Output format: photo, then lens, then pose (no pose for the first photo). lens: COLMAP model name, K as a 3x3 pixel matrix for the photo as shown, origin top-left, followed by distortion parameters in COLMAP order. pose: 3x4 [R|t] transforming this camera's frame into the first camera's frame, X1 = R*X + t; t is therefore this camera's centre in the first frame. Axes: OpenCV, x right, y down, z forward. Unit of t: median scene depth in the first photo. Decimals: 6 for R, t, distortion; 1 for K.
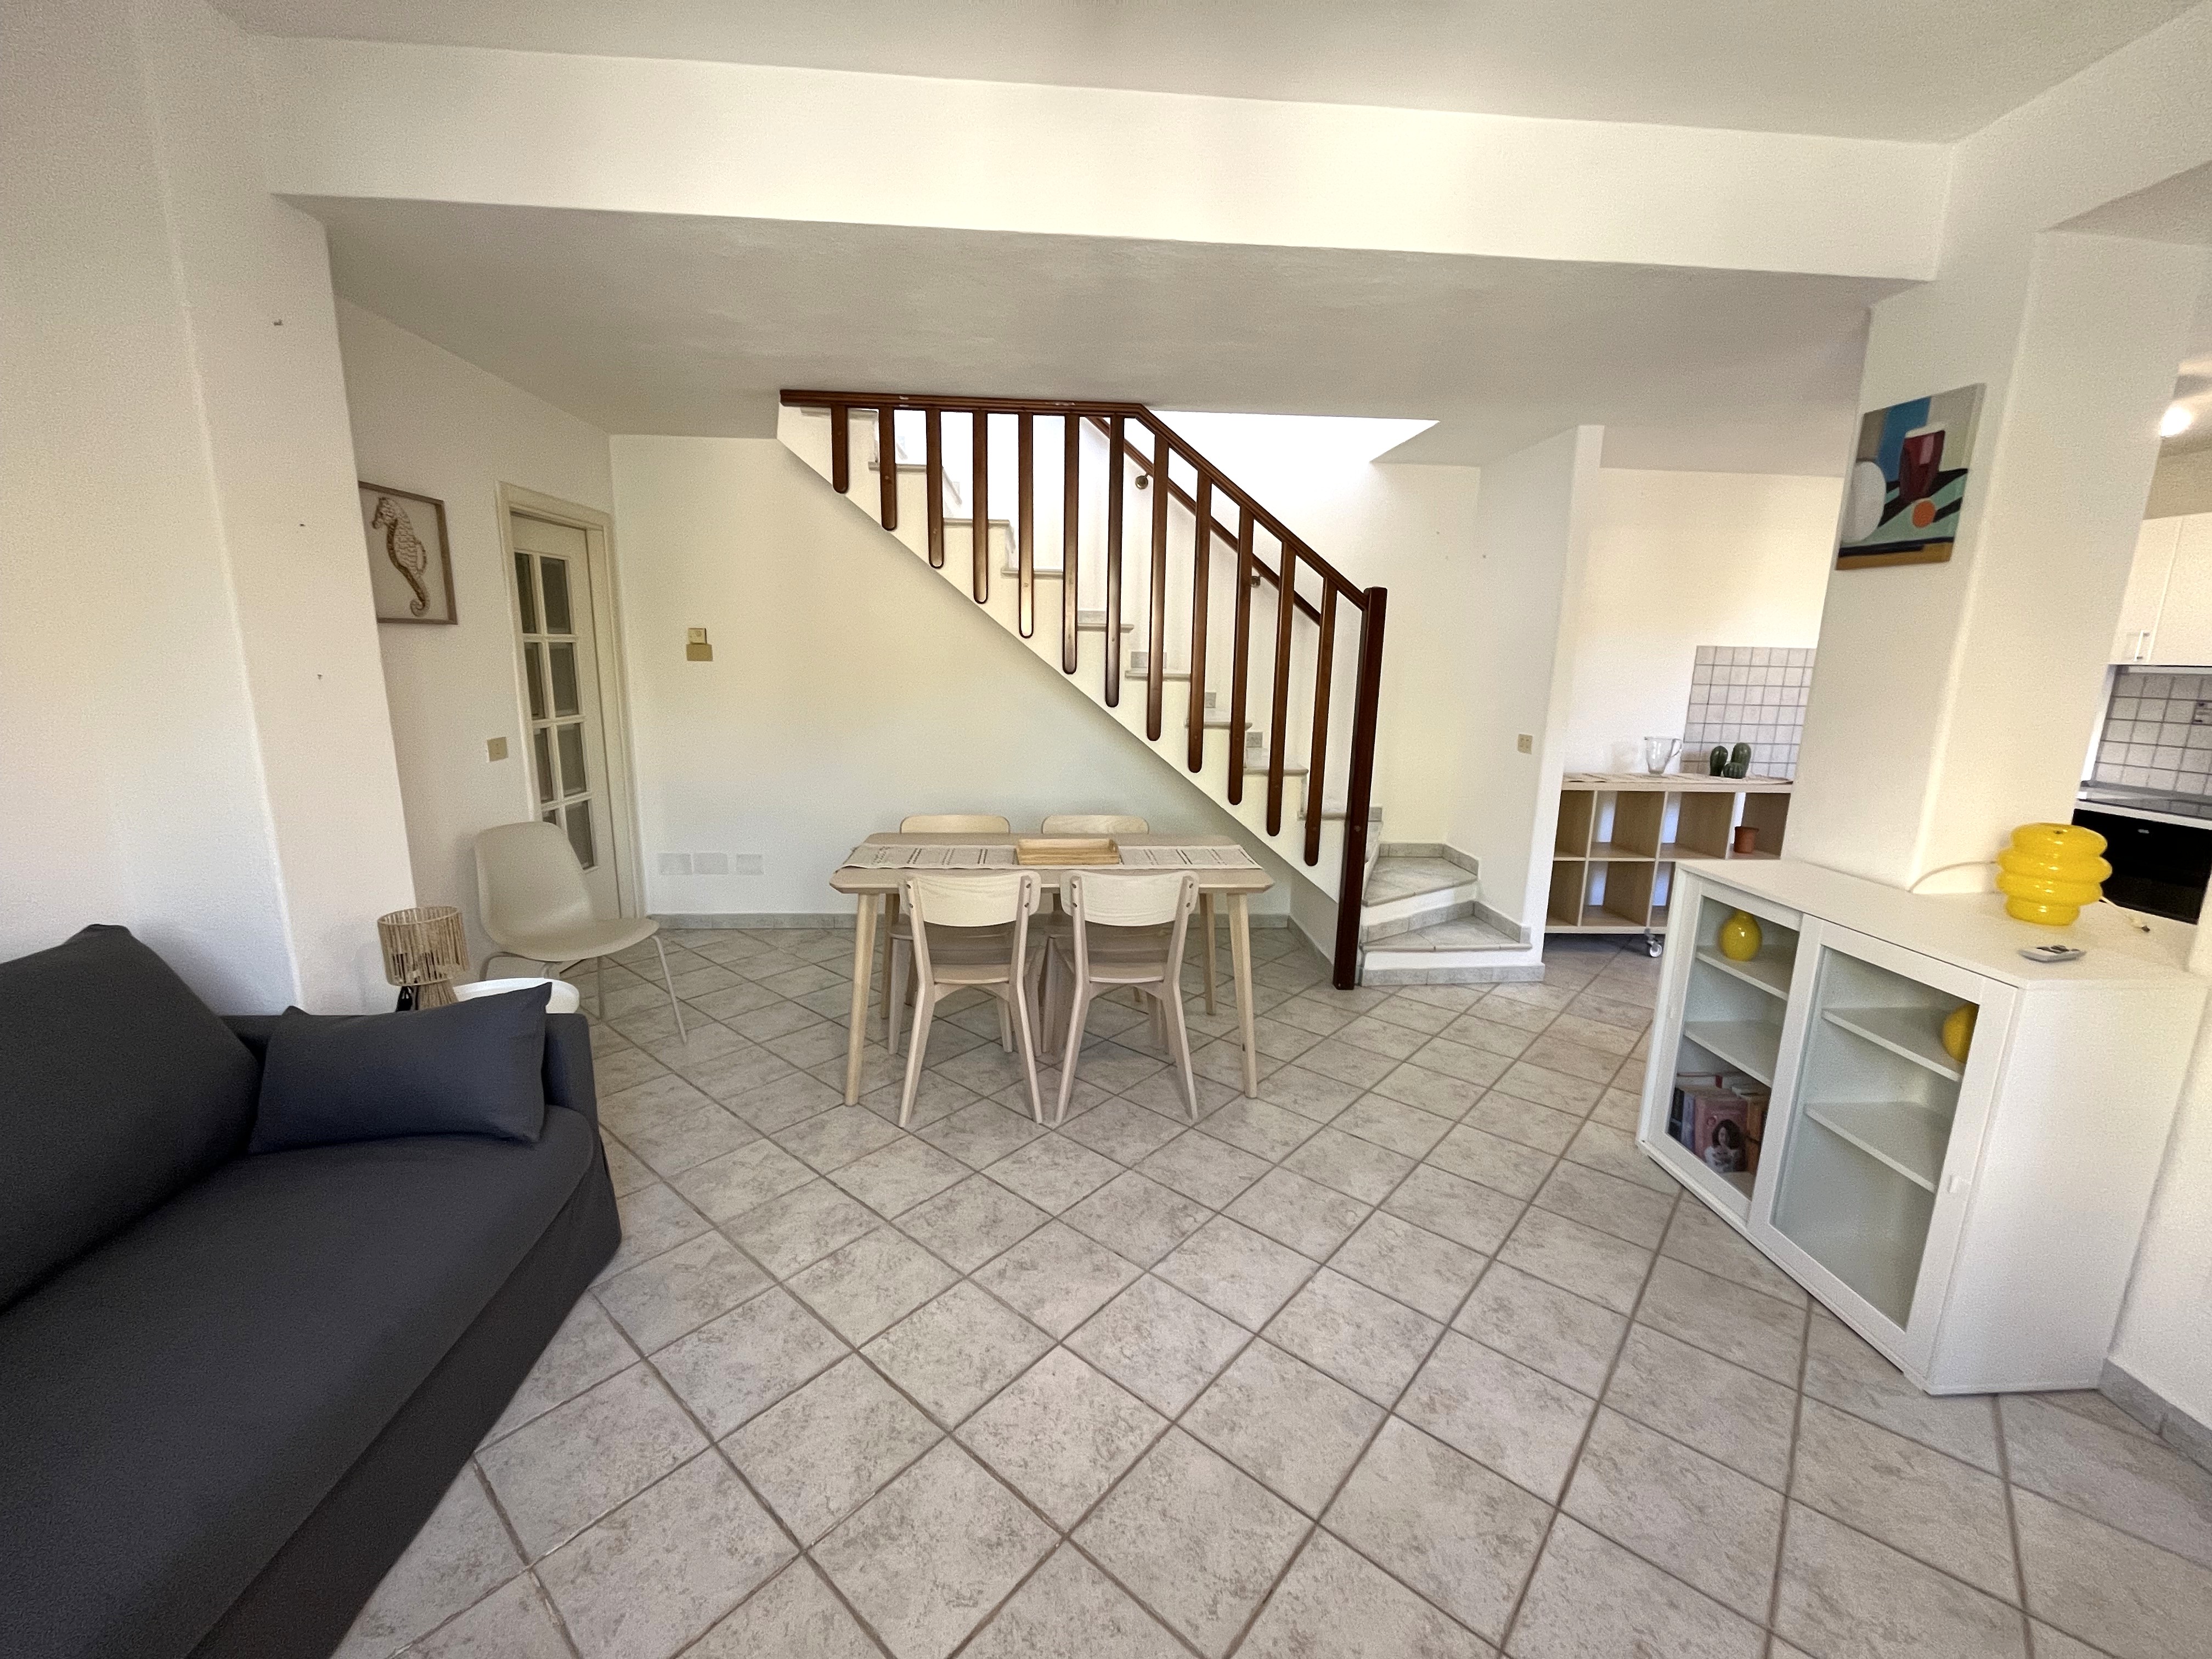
lens RADIAL K [[896.0, 0, 1106.4], [0, 896.0, 832.7], [0, 0, 1]] dist [-0.002469, 0.000247]
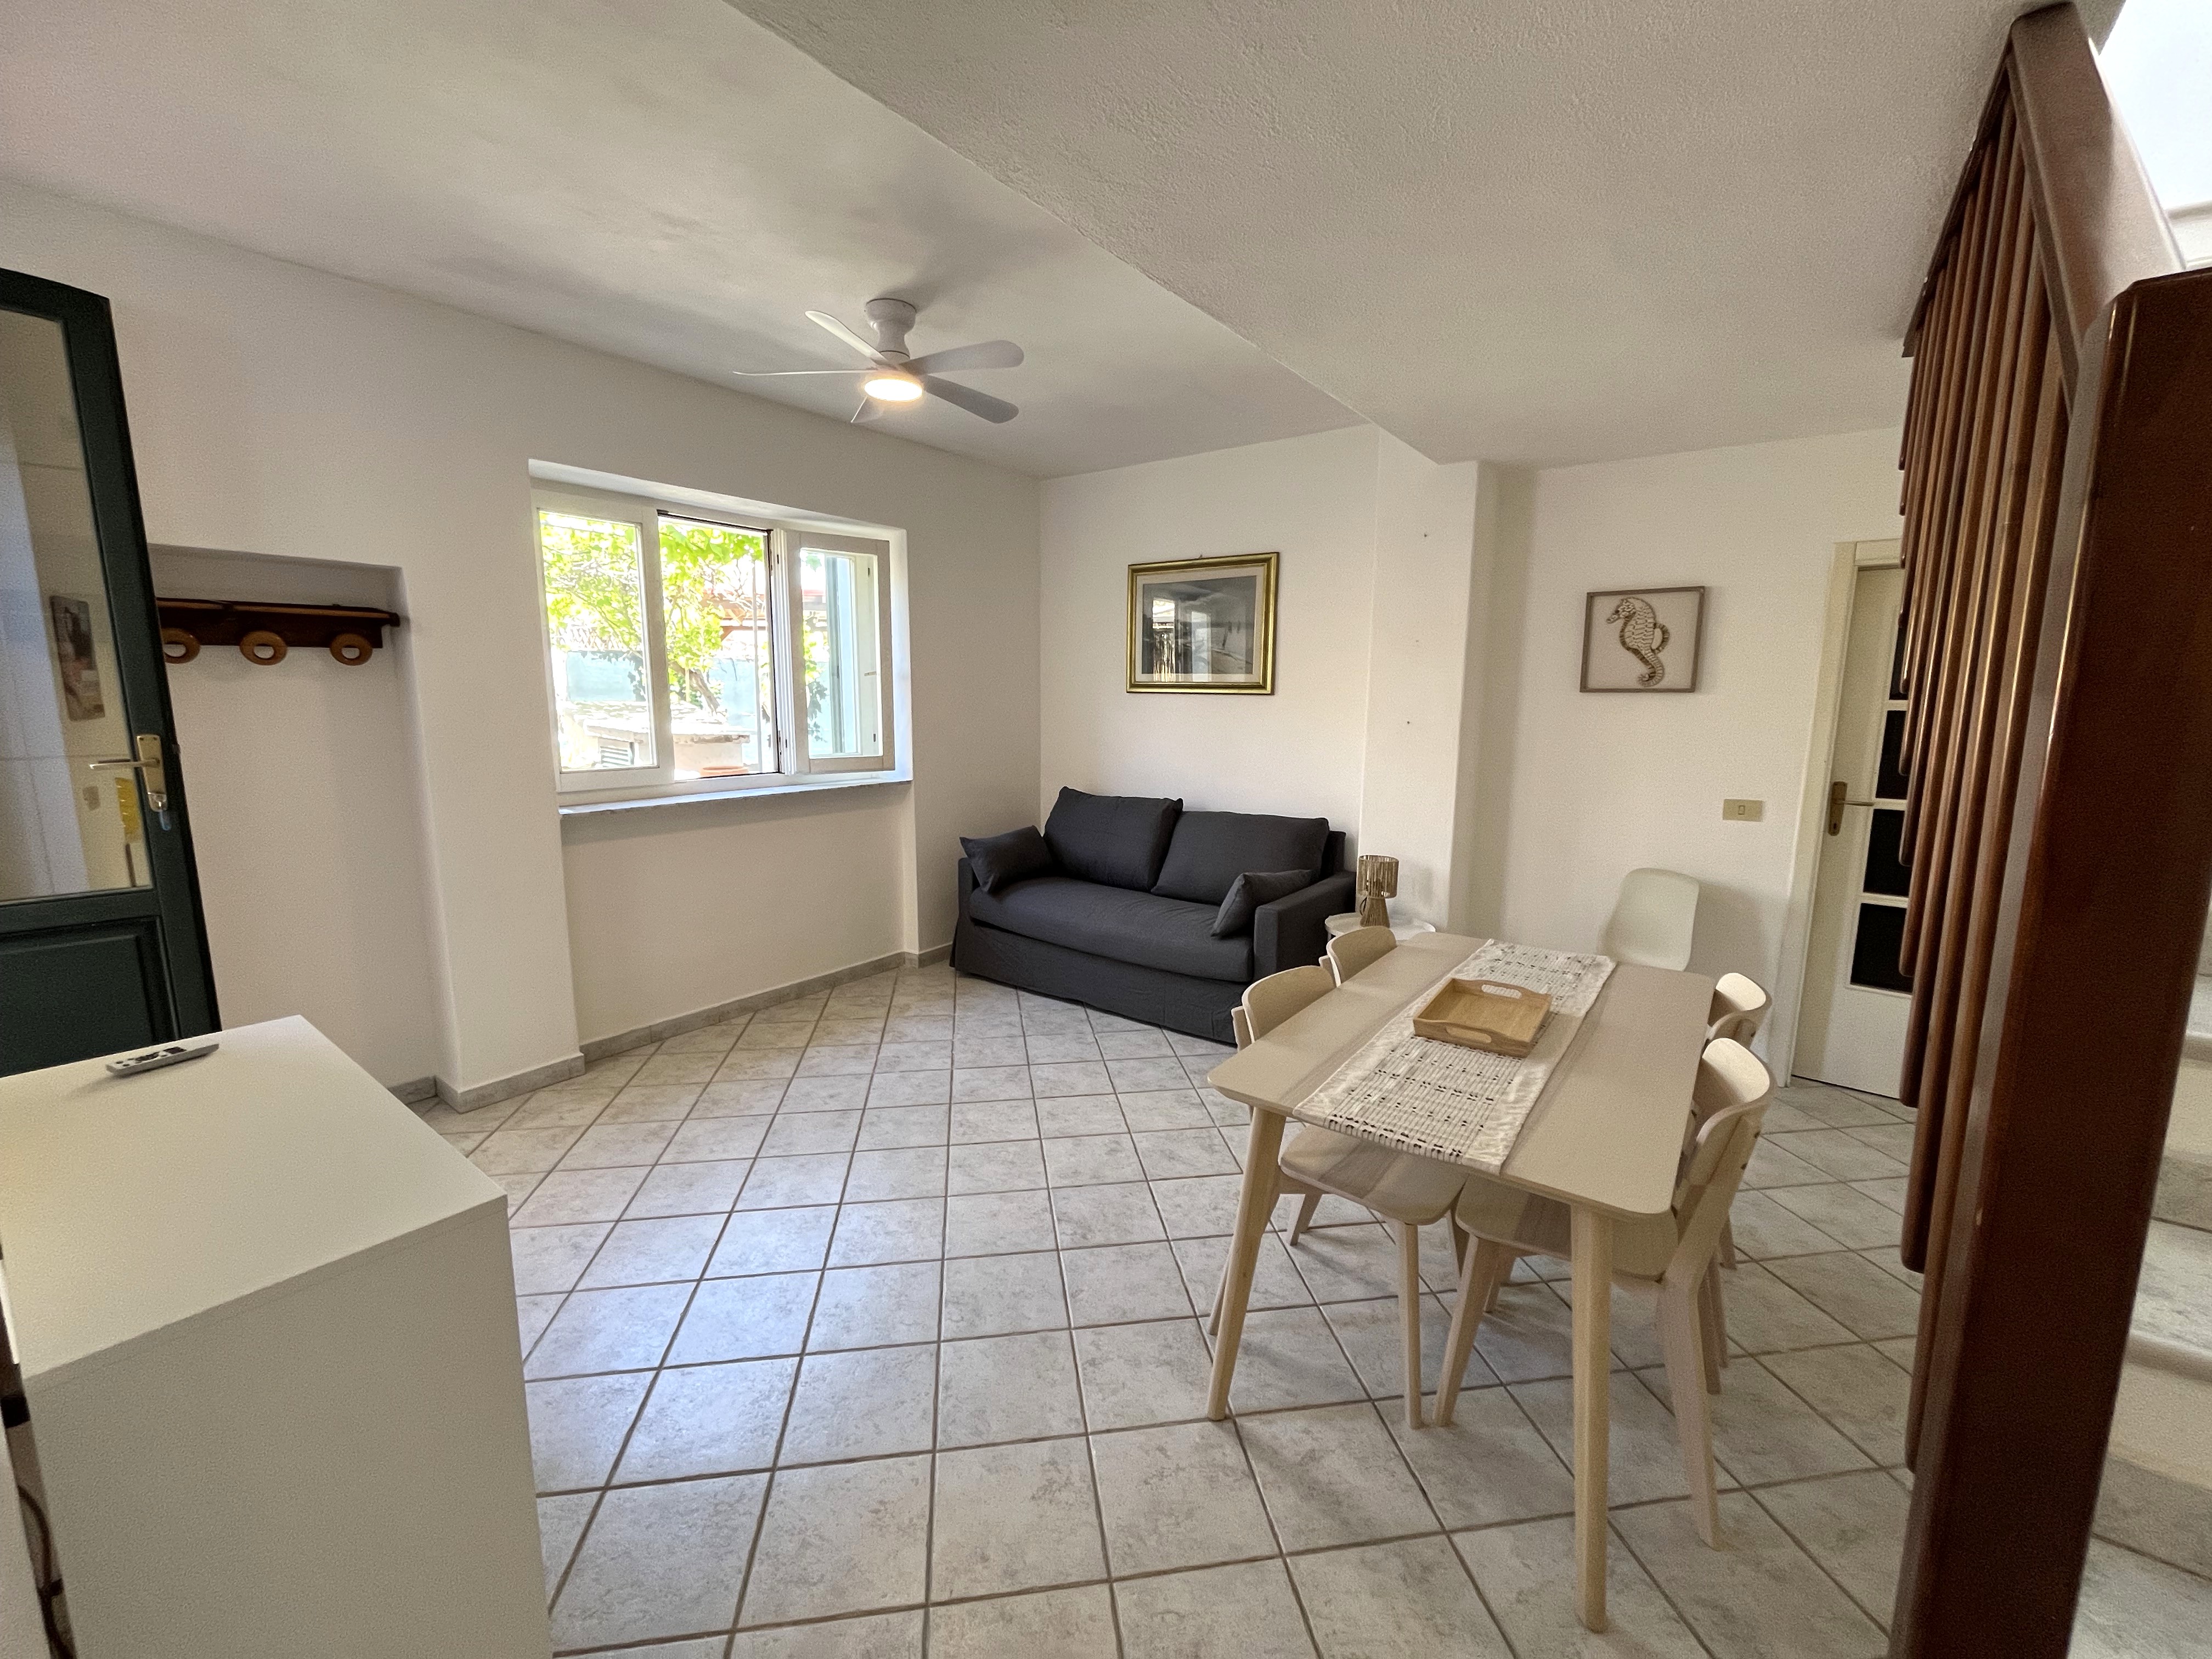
lens RADIAL K [[896.0, 0, 1107.4], [0, 896.0, 829.7], [0, 0, 1]] dist [-0.002469, 0.000247]
pose [[-0.651124, 0.093568, -0.753181, 0.570444], [-0.172588, 0.948120, 0.266987, -0.217289], [0.739088, 0.303832, -0.601195, 1.064910]]
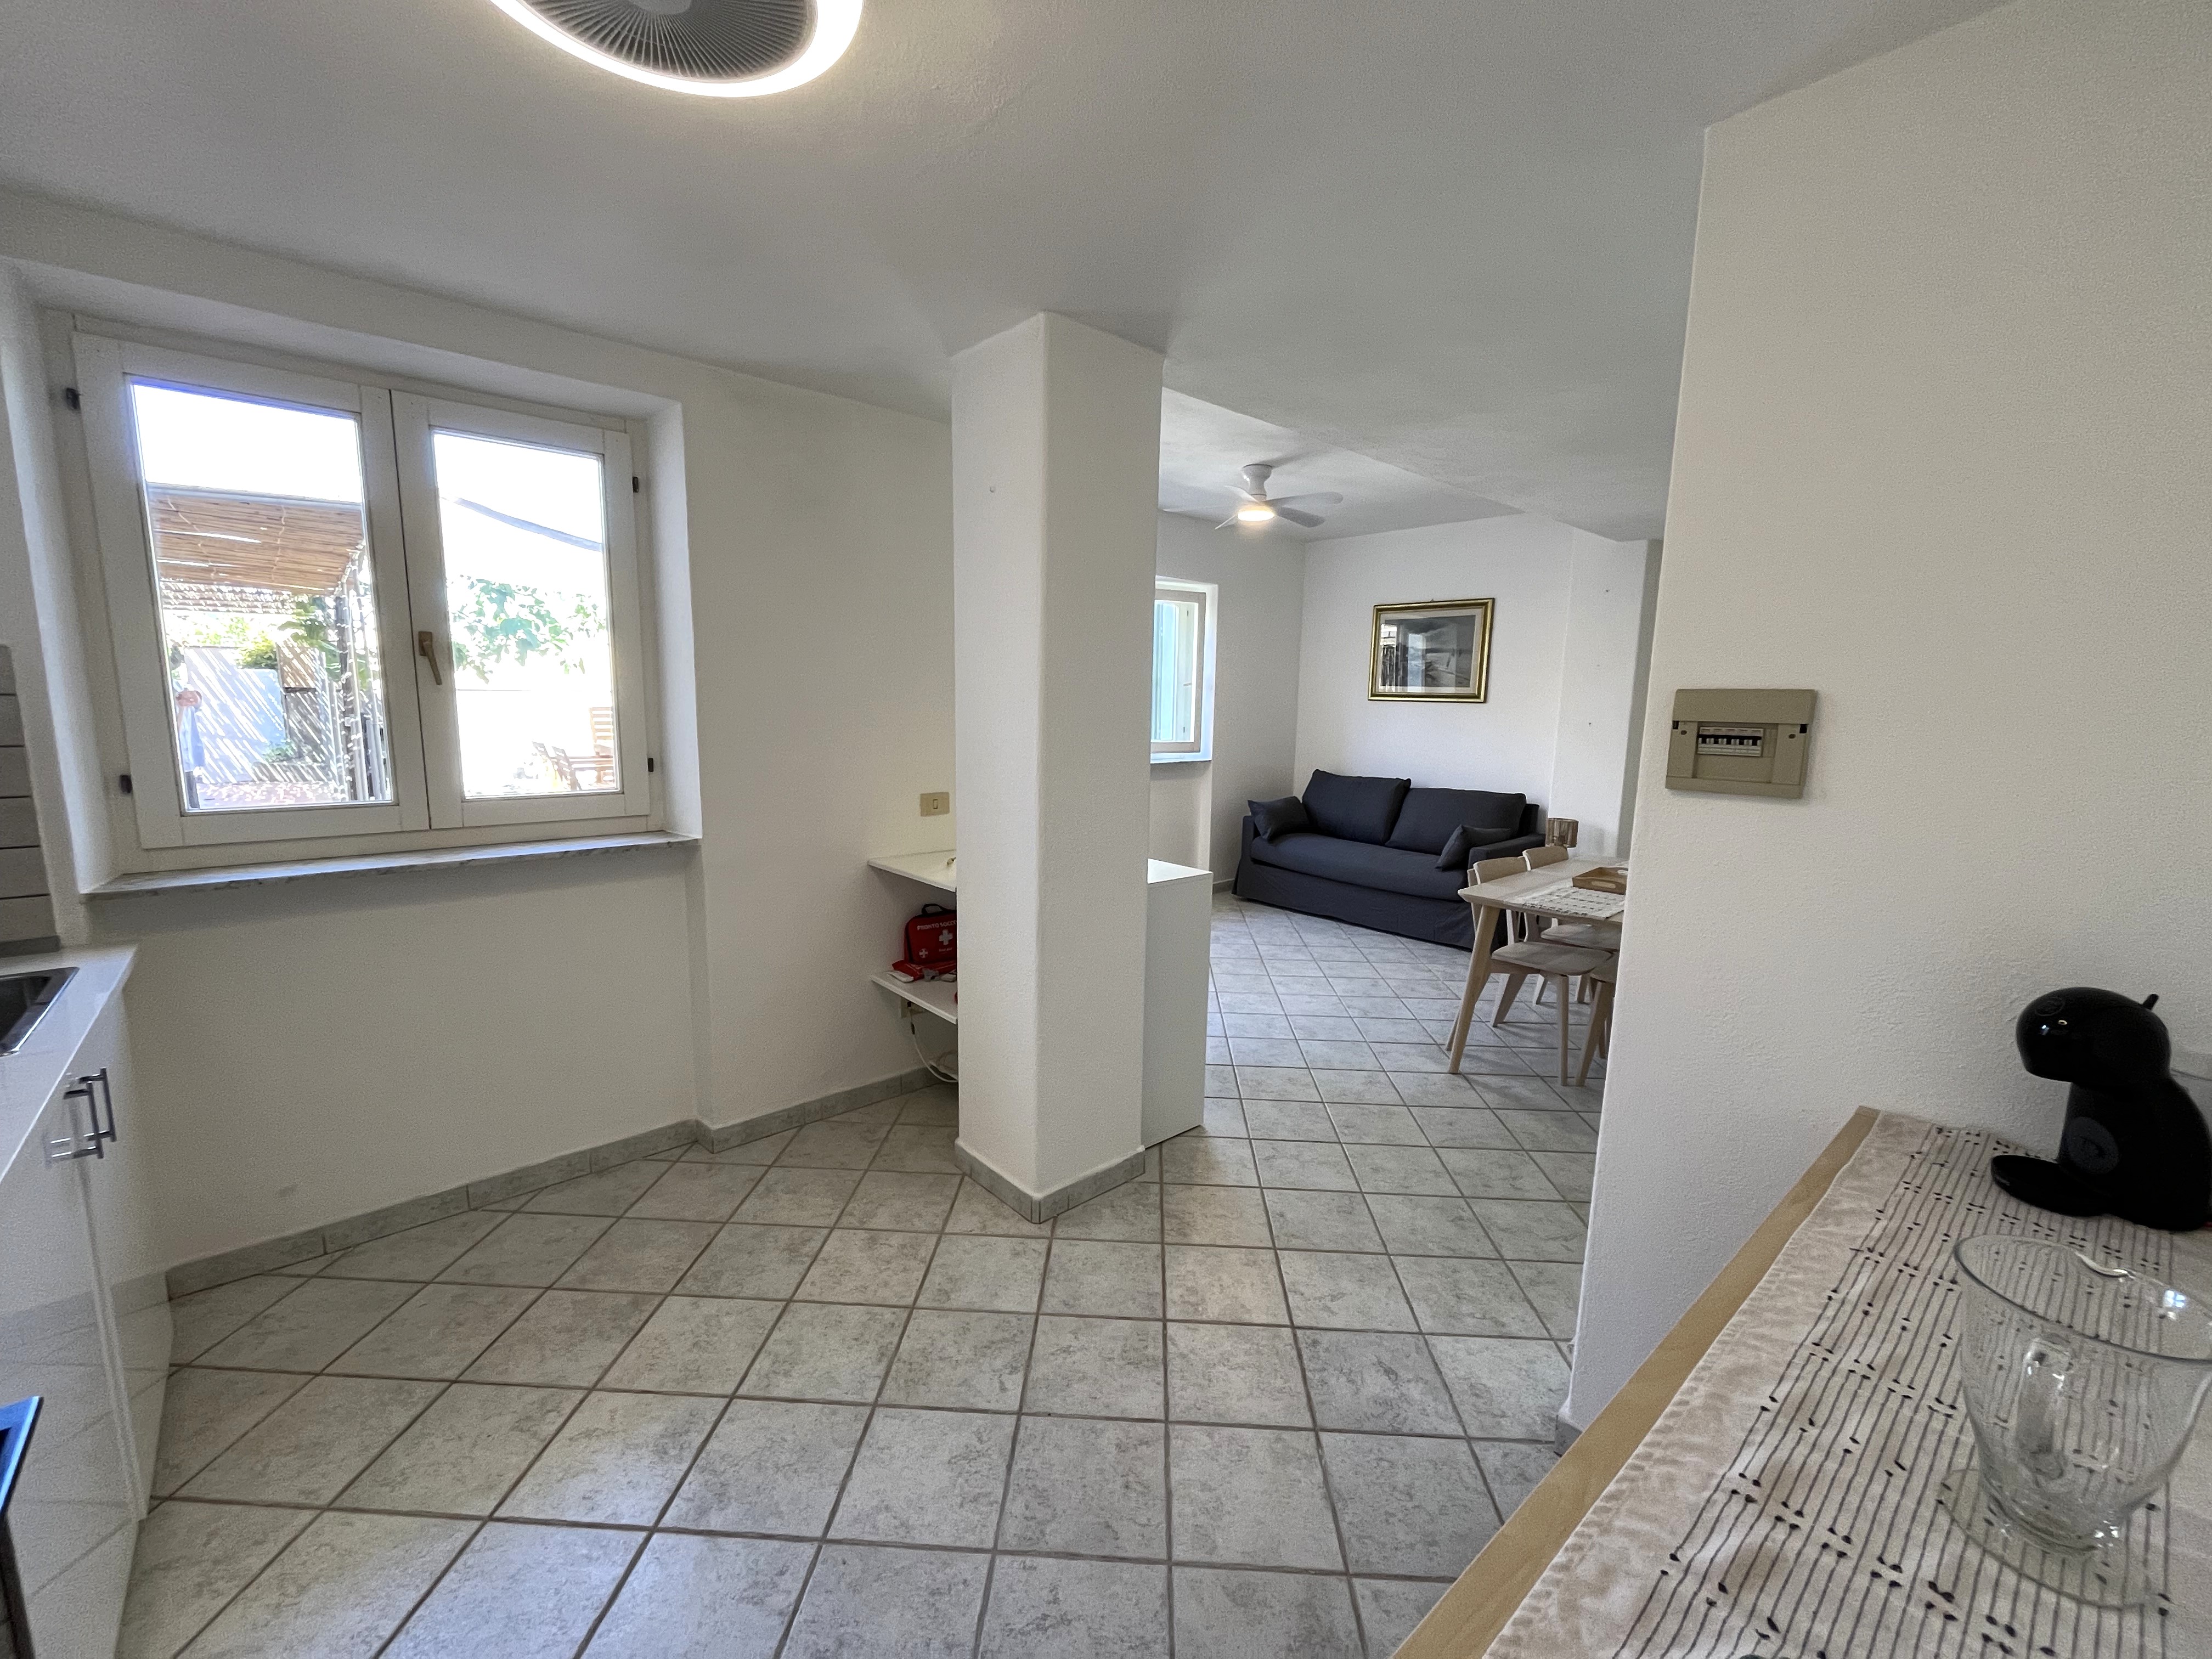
lens RADIAL K [[896.0, 0, 1105.5], [0, 896.0, 831.3], [0, 0, 1]] dist [-0.002469, 0.000247]
pose [[-0.787618, 0.059195, -0.613314, 1.110434], [-0.156630, 0.943443, 0.292203, -0.257297], [0.595924, 0.326208, -0.733801, 1.336358]]
